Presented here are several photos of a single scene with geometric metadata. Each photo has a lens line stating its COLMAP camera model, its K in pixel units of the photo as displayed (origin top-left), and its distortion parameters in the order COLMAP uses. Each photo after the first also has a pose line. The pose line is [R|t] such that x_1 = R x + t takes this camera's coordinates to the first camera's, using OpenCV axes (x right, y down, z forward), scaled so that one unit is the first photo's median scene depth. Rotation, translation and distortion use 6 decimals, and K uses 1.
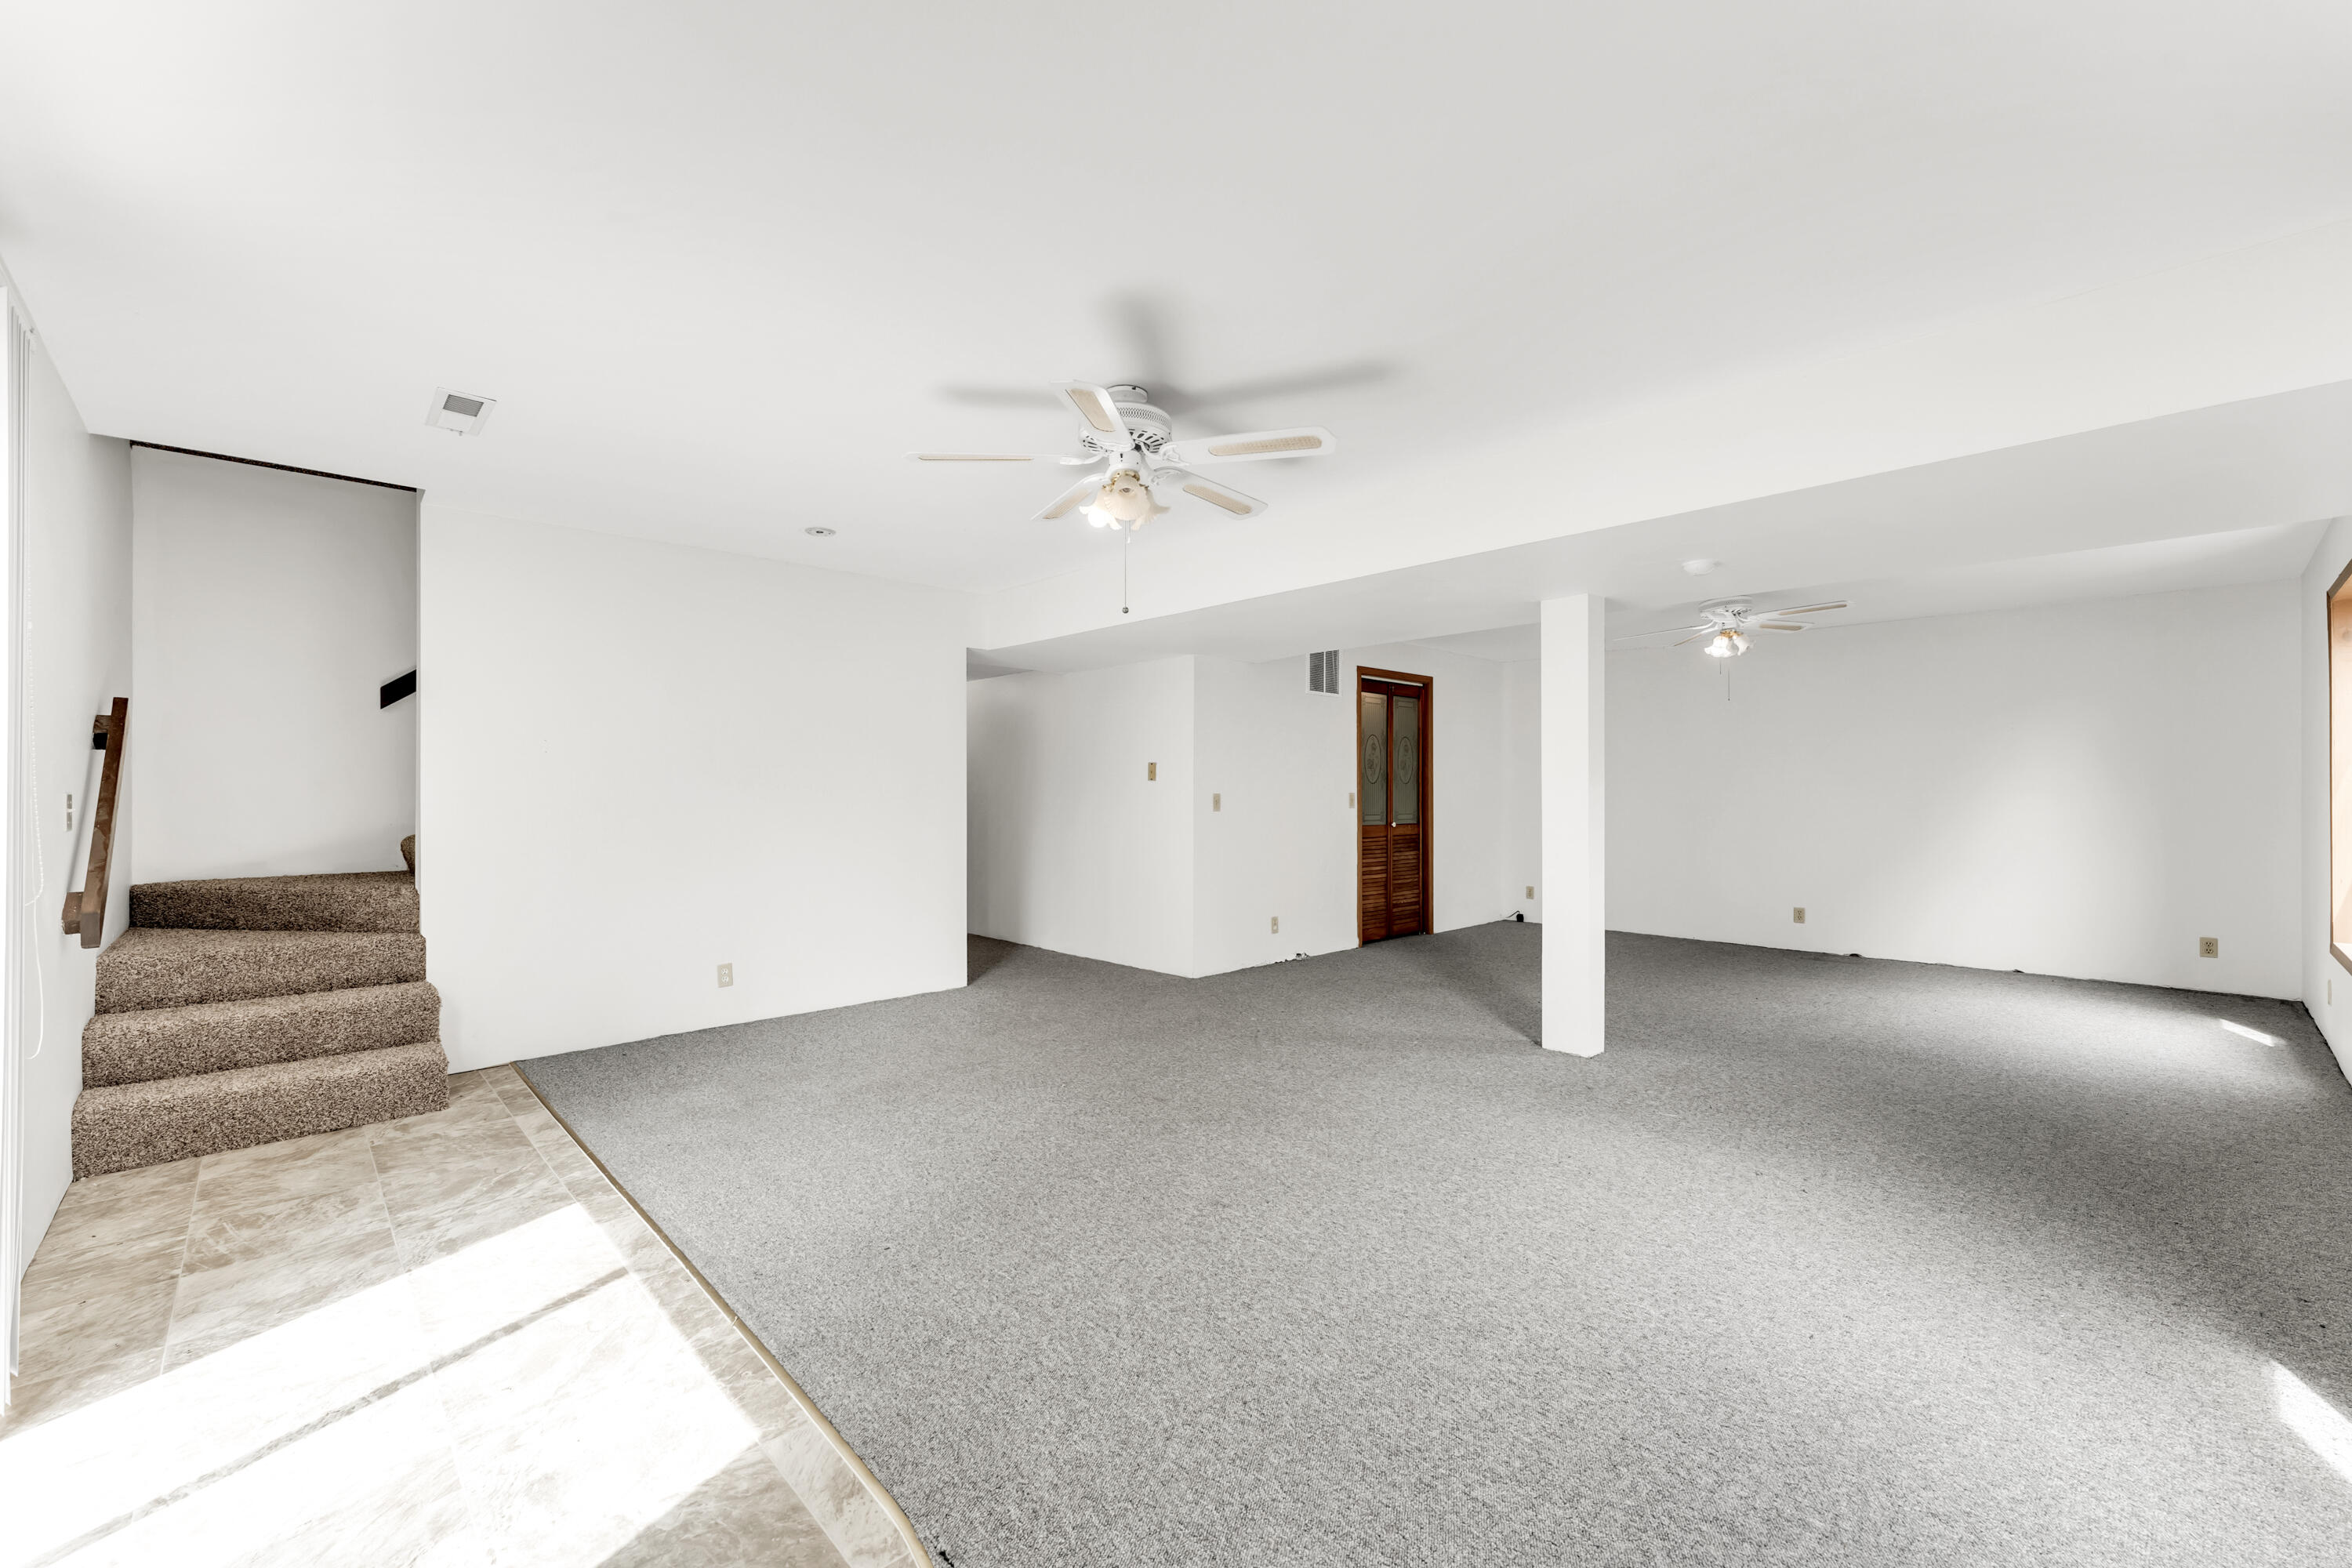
lens RADIAL K [[943.3, 0, 1176.0], [0, 943.3, 784.0], [0, 0, 1]] dist [0.001034, 0.000039]
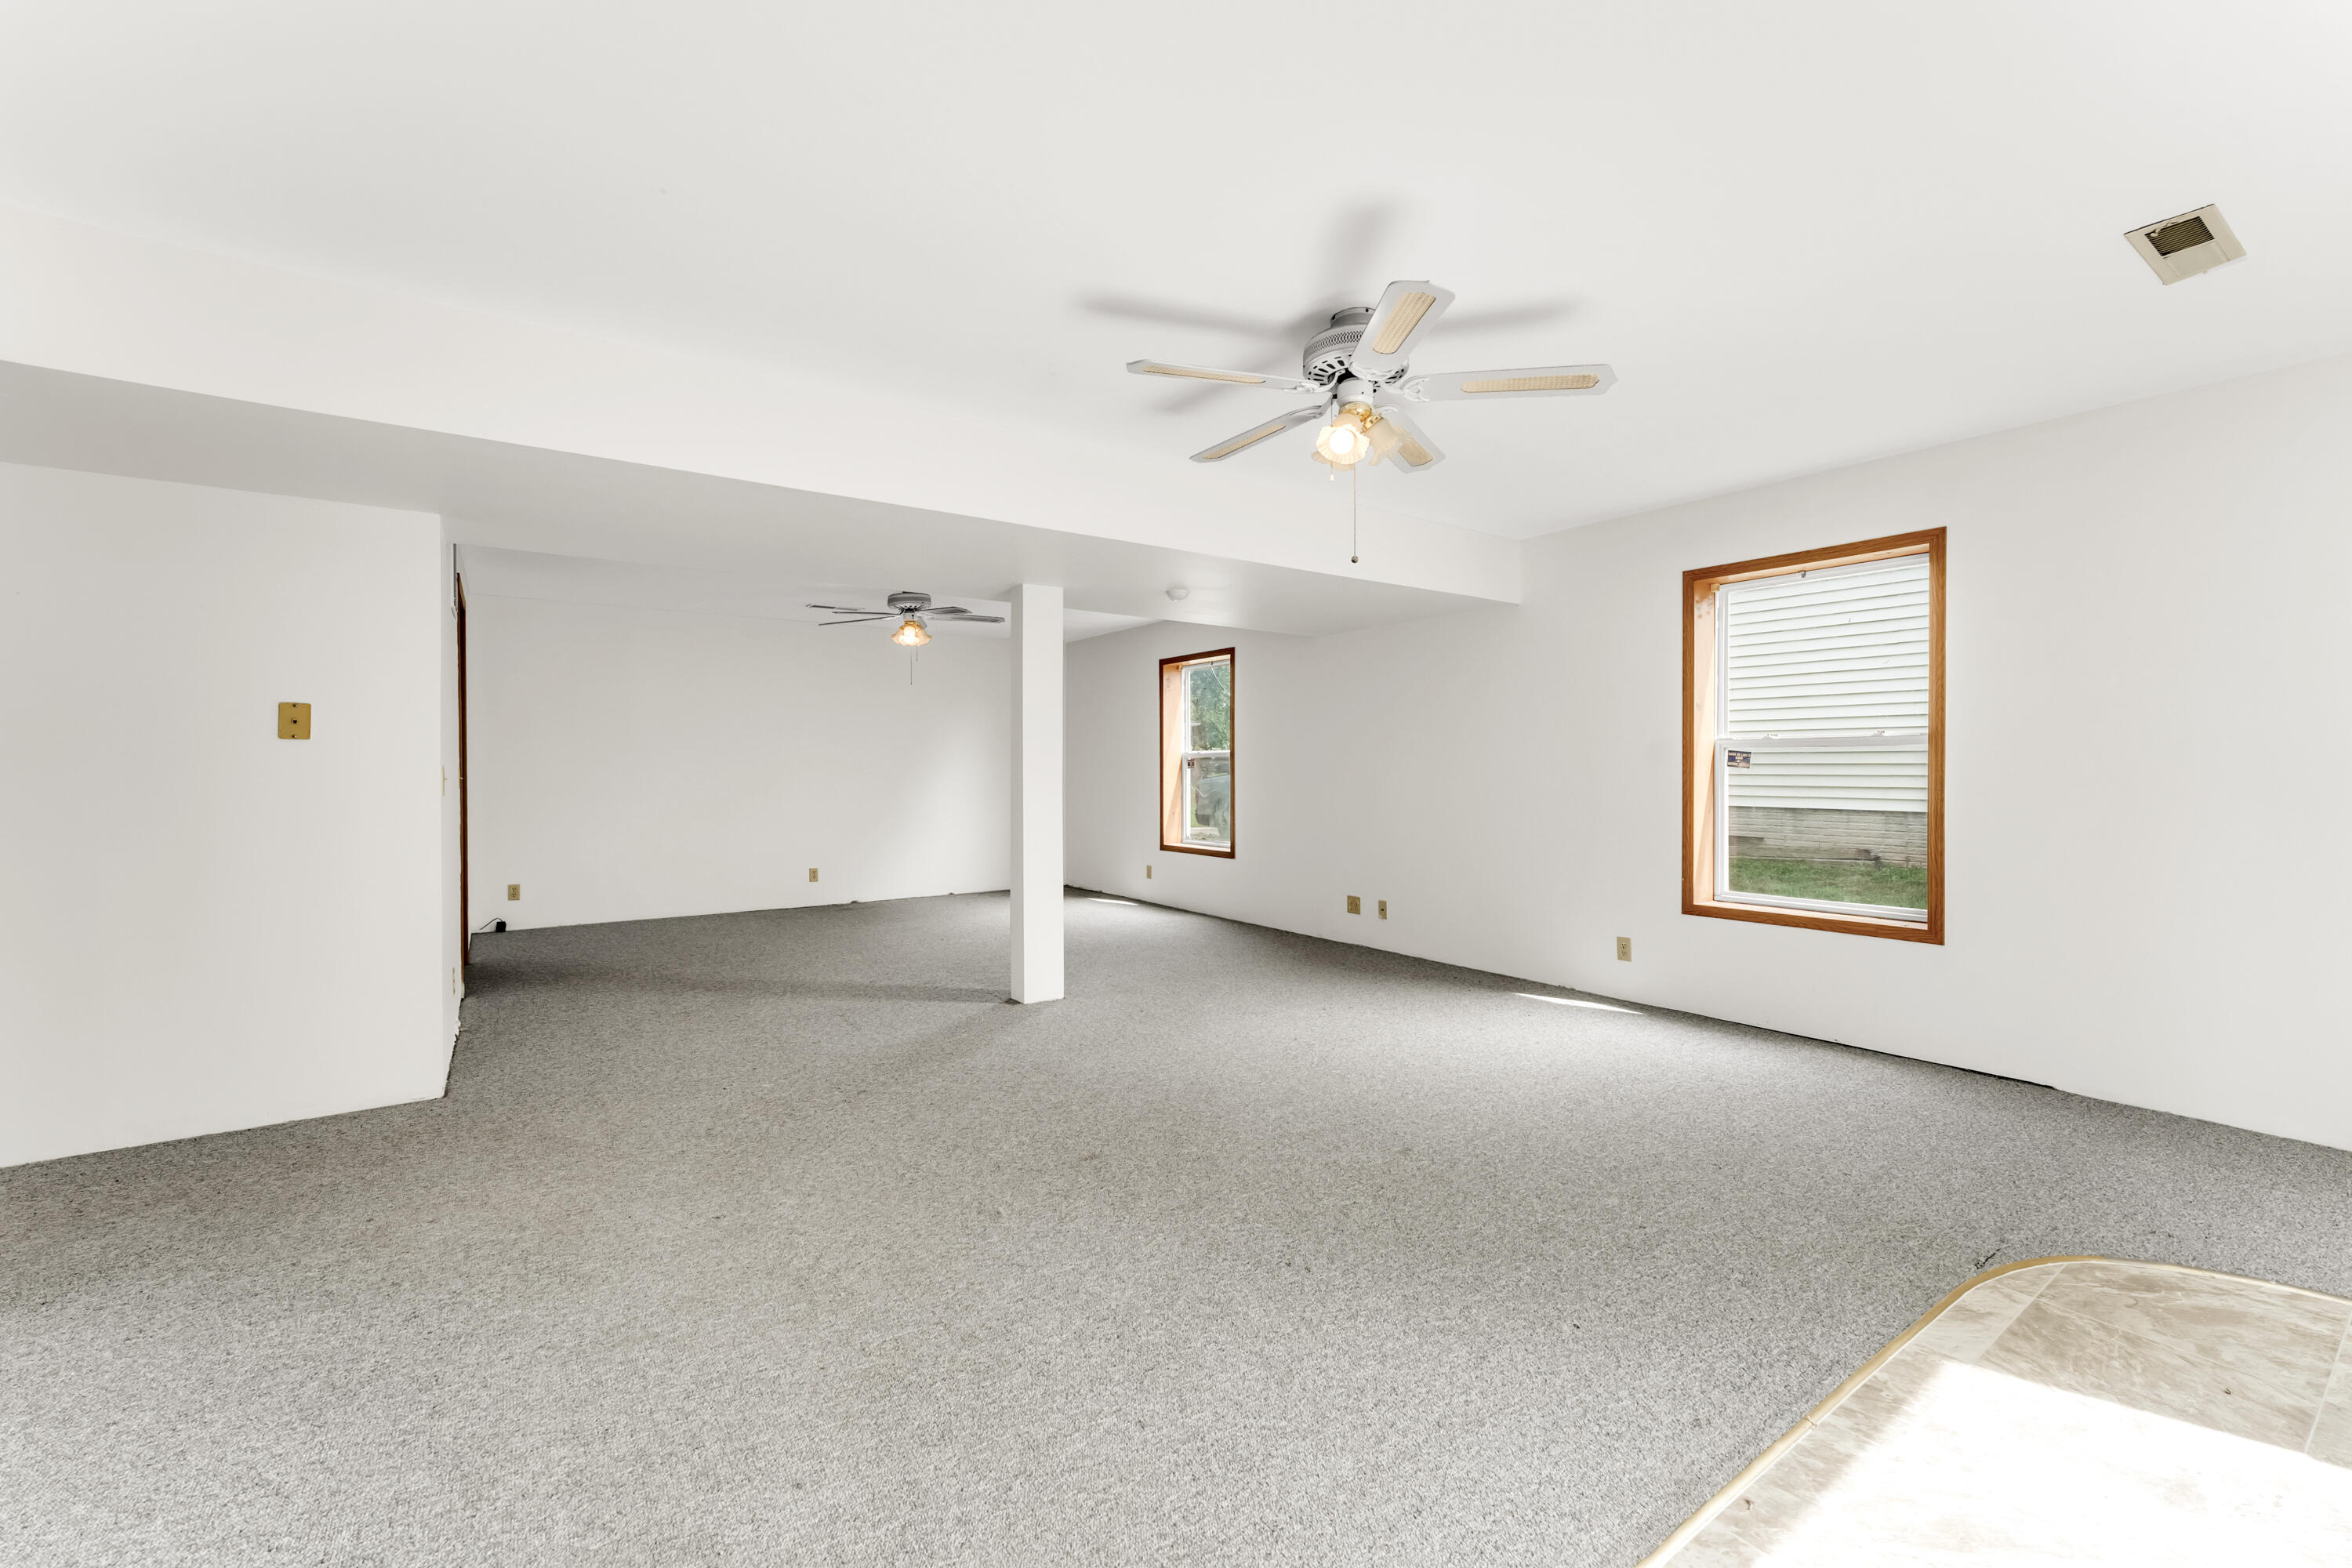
lens RADIAL K [[951.5, 0, 1168.5], [0, 951.5, 750.8], [0, 0, 1]] dist [0.001824, 0.000065]
pose [[0.152665, 0.018279, 0.988109, -0.798044], [-0.009527, 0.999810, -0.017023, 0.014111], [-0.988232, -0.006815, 0.152810, 0.835044]]
